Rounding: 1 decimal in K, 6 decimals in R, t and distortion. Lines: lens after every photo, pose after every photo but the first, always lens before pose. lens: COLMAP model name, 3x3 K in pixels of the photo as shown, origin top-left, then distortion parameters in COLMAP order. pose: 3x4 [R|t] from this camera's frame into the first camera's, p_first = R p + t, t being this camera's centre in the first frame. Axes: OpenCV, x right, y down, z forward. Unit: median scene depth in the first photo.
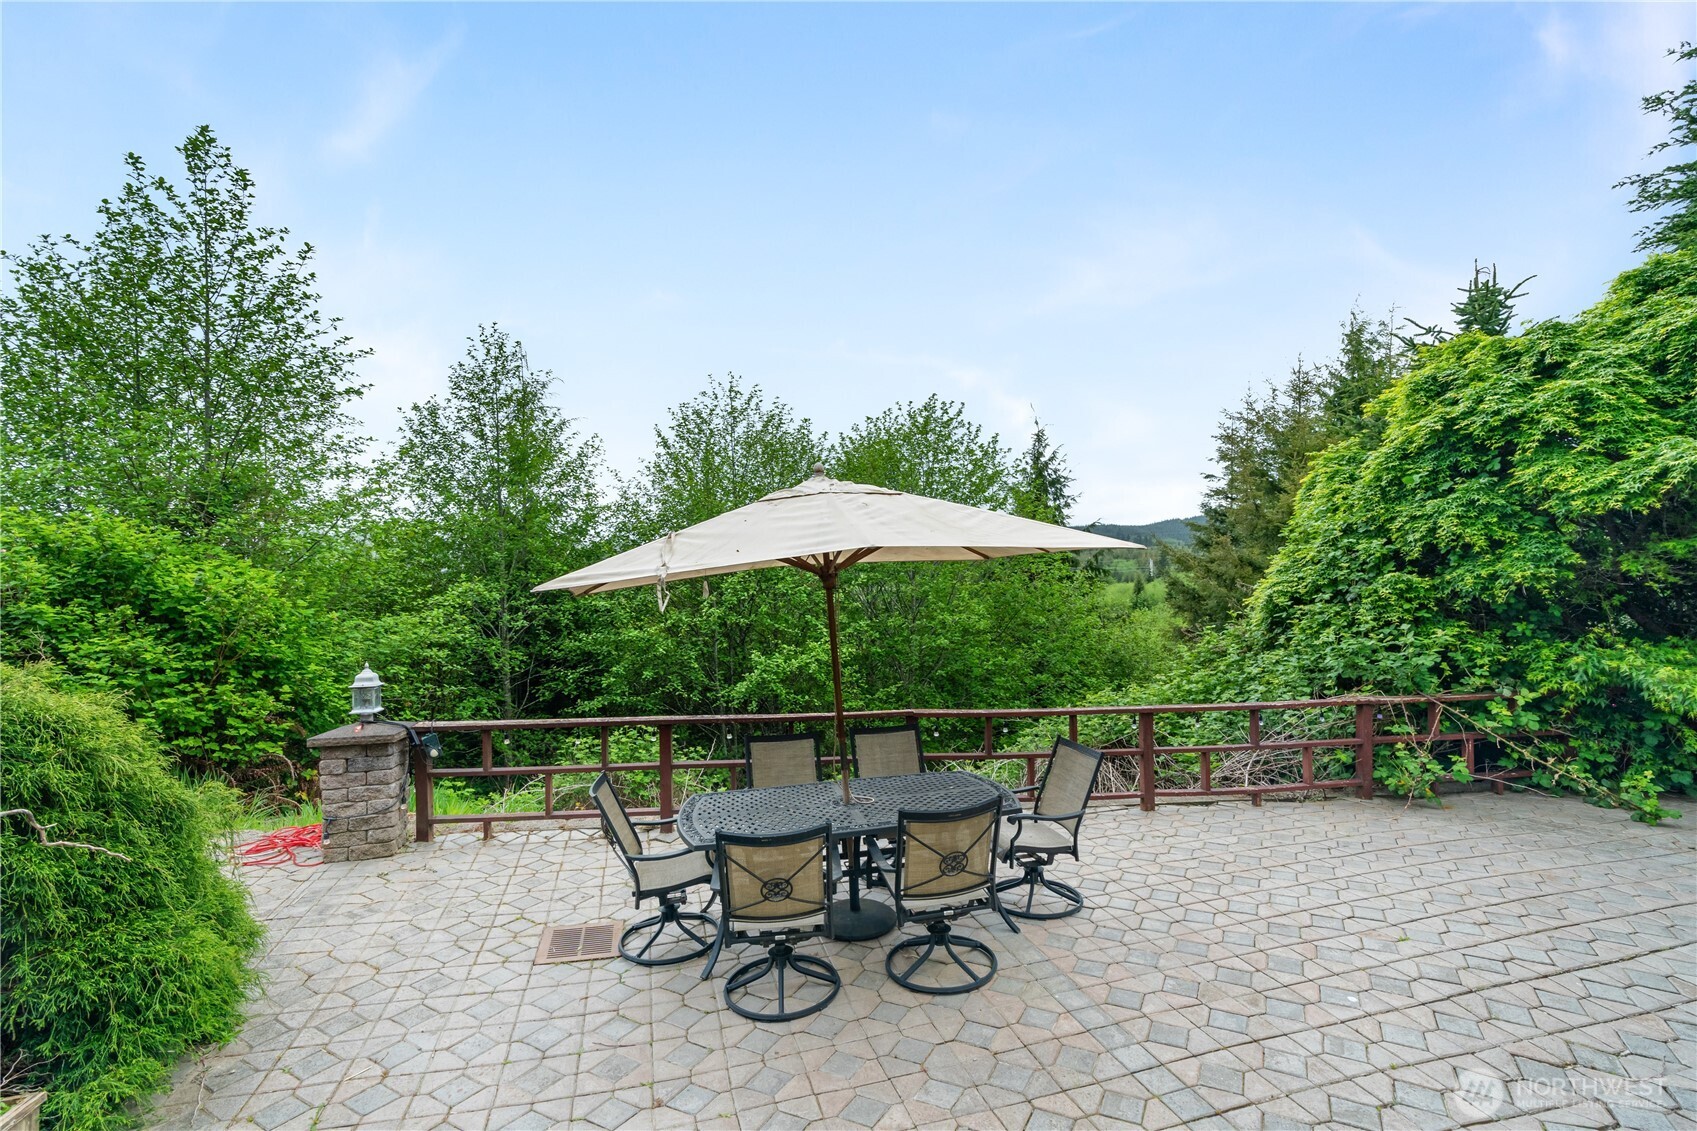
lens RADIAL K [[784.6, 0, 841.2], [0, 784.6, 560.5], [0, 0, 1]] dist [-0.004861, -0.000191]
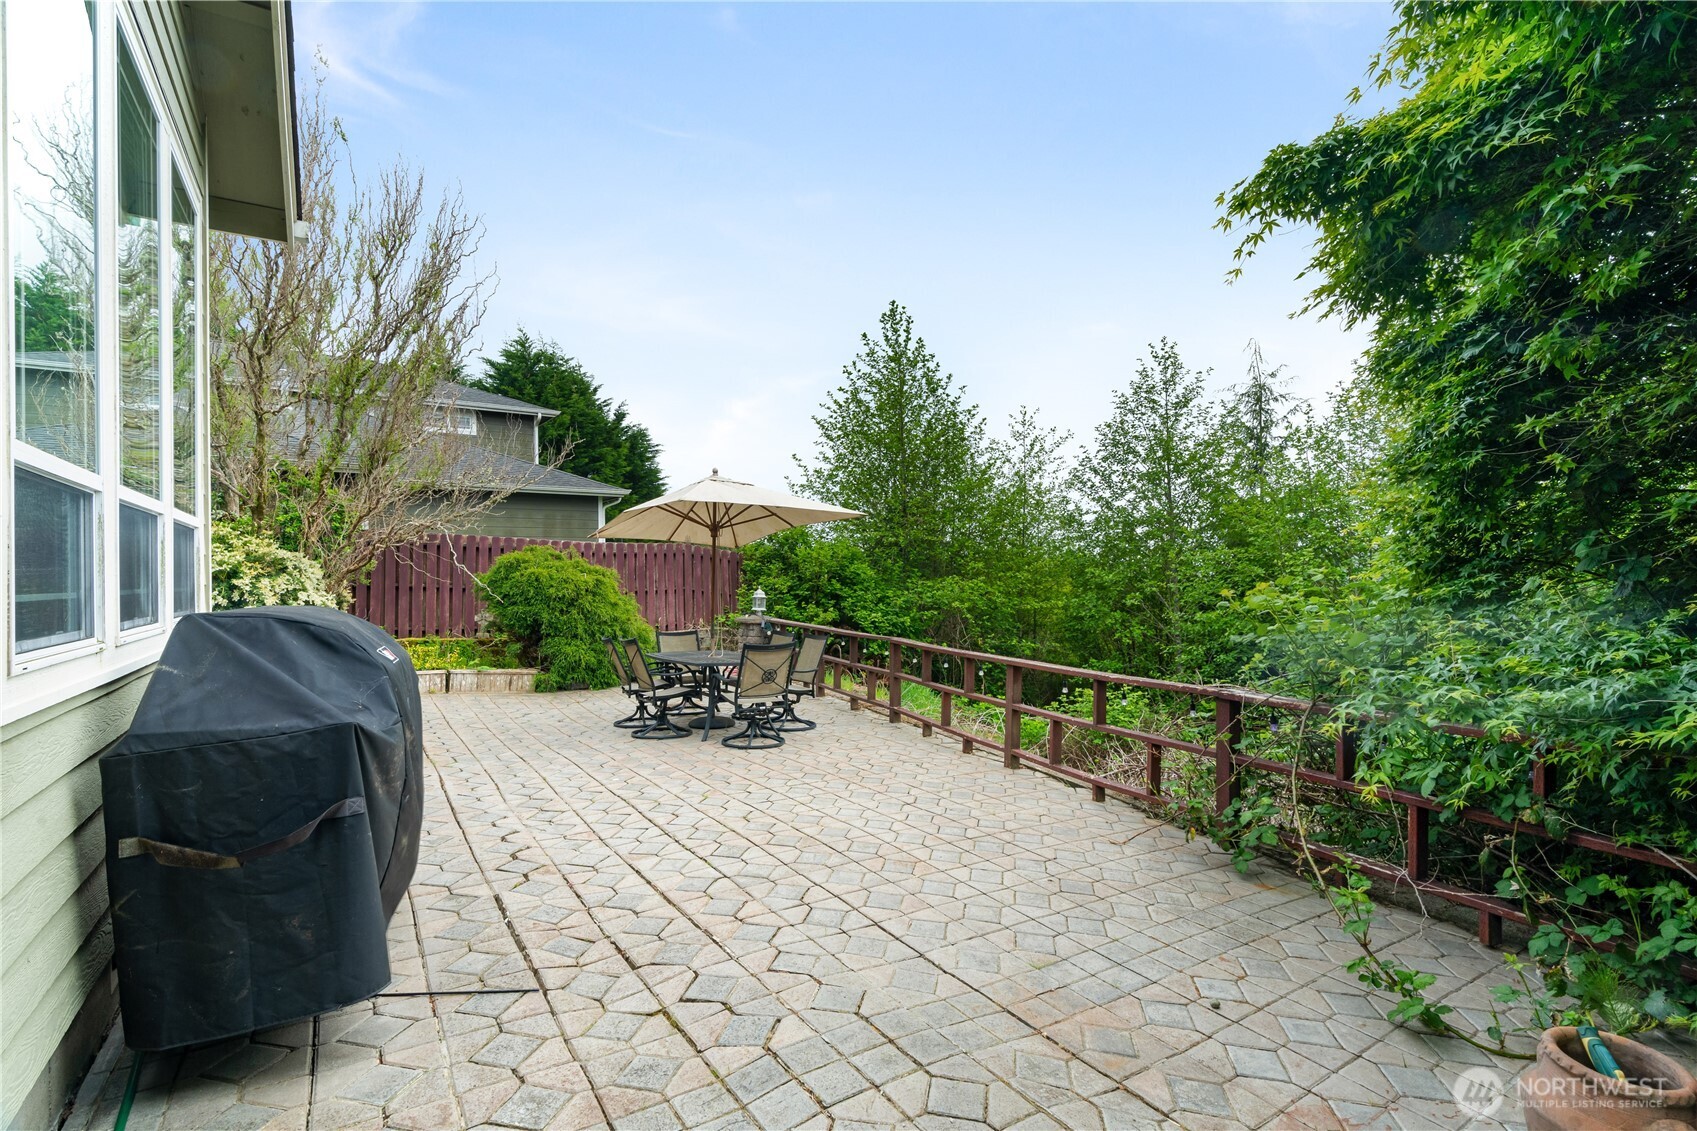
lens RADIAL K [[784.6, 0, 837.7], [0, 784.6, 571.6], [0, 0, 1]] dist [-0.004861, -0.000191]
pose [[0.279497, -0.003314, -0.960141, 1.429599], [0.006378, 0.999978, -0.001595, 0.096786], [0.960125, -0.005678, 0.279512, 0.621328]]
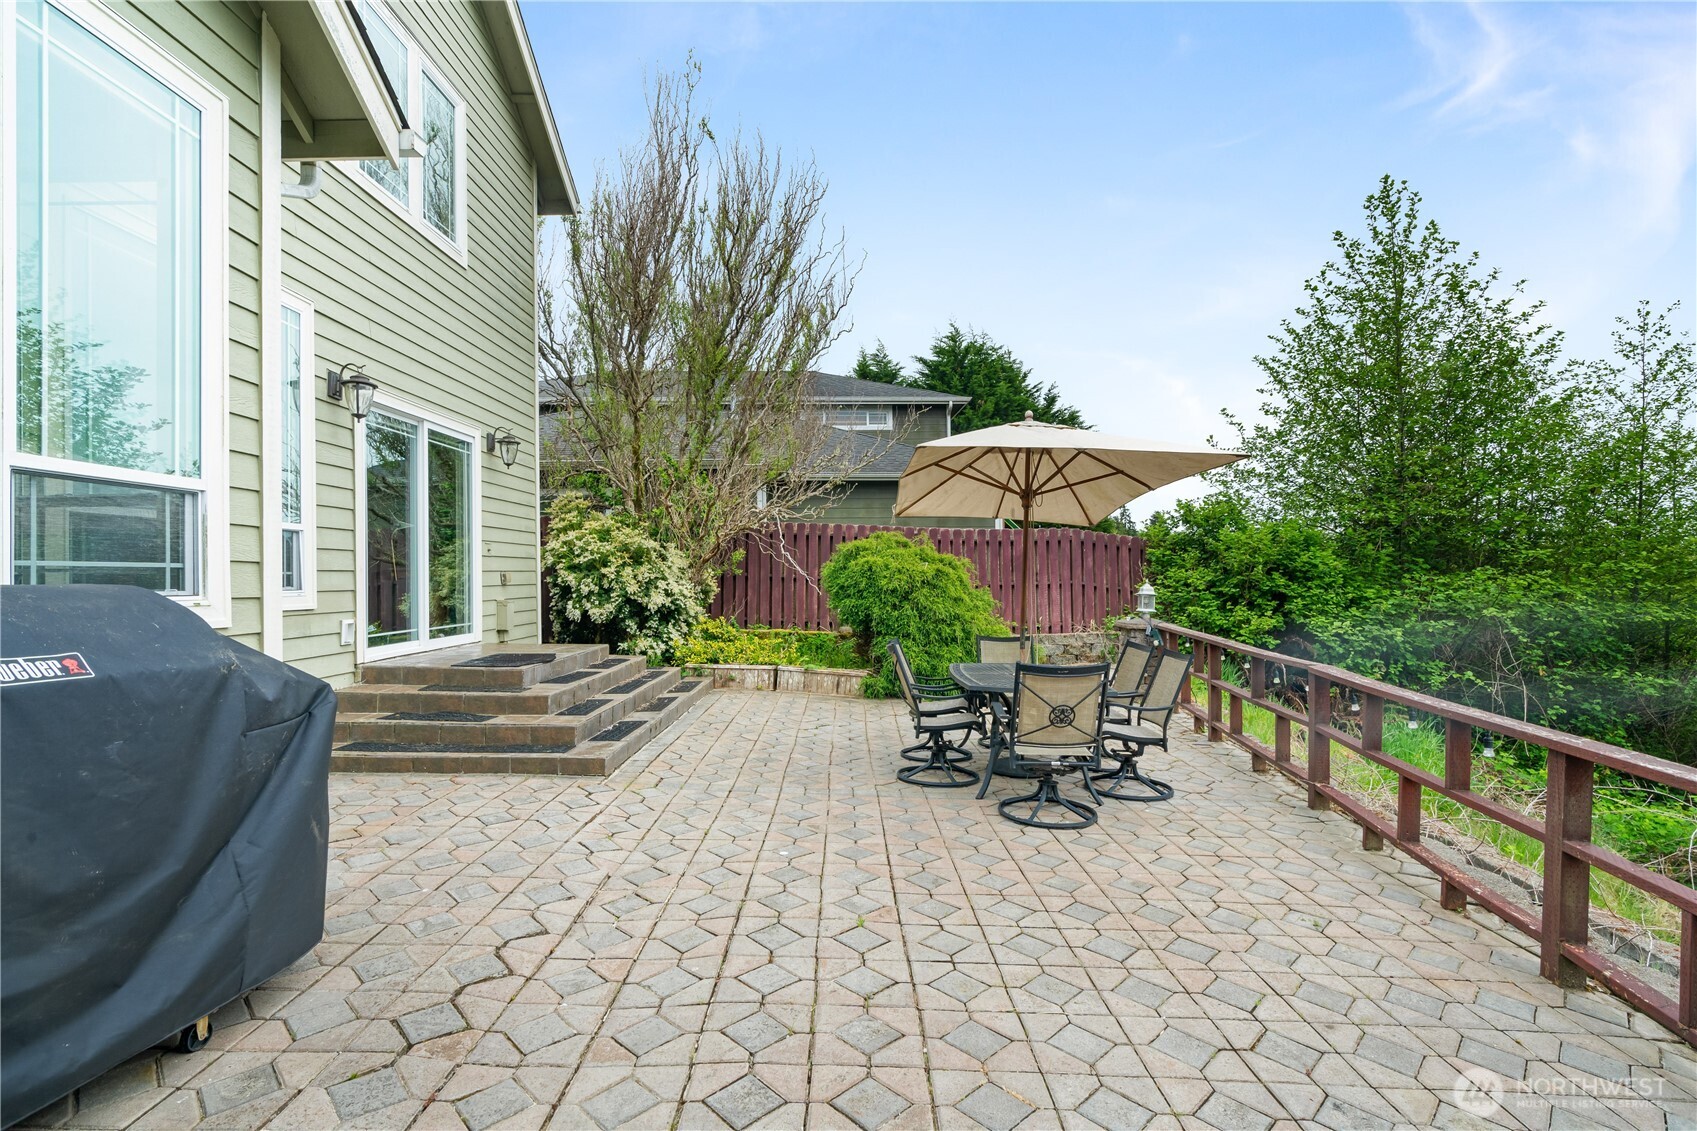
lens RADIAL K [[784.6, 0, 849.0], [0, 784.6, 577.8], [0, 0, 1]] dist [-0.004861, -0.000191]
pose [[-0.278919, 0.007387, -0.960286, 1.034518], [0.003679, 0.999971, 0.006624, 0.114418], [0.960308, -0.001685, -0.278938, 0.868264]]
